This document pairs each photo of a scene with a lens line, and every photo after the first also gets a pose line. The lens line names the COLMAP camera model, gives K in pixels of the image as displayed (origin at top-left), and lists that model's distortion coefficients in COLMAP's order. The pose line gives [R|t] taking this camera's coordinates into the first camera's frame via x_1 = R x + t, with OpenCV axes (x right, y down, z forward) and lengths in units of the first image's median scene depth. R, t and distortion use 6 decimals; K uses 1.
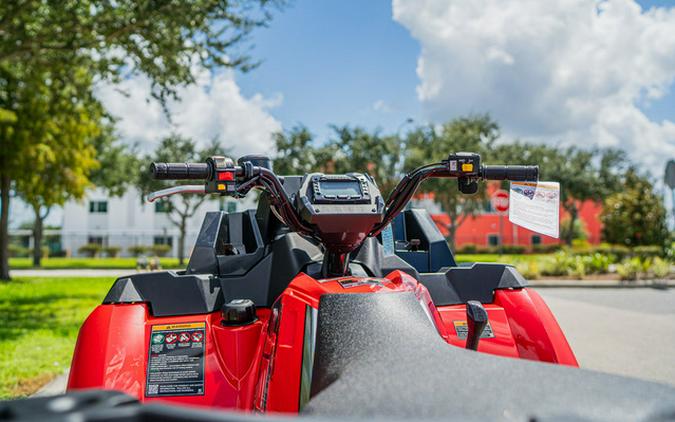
lens RADIAL K [[674.3, 0, 342.2], [0, 674.3, 169.4], [0, 0, 1]] dist [-0.048468, 0.000000]
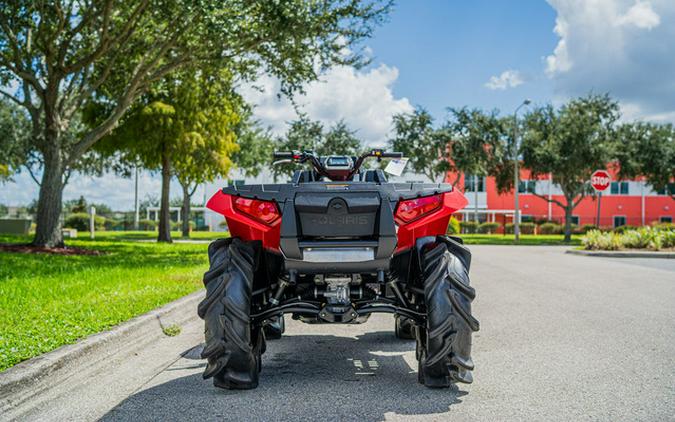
lens RADIAL K [[674.3, 0, 337.2], [0, 674.3, 212.0], [0, 0, 1]] dist [-0.048468, 0.000000]
pose [[0.980539, 0.012521, -0.195927, 0.039442], [0.005453, 0.995842, 0.090935, -0.001297], [0.196251, -0.090233, 0.976393, -0.133787]]
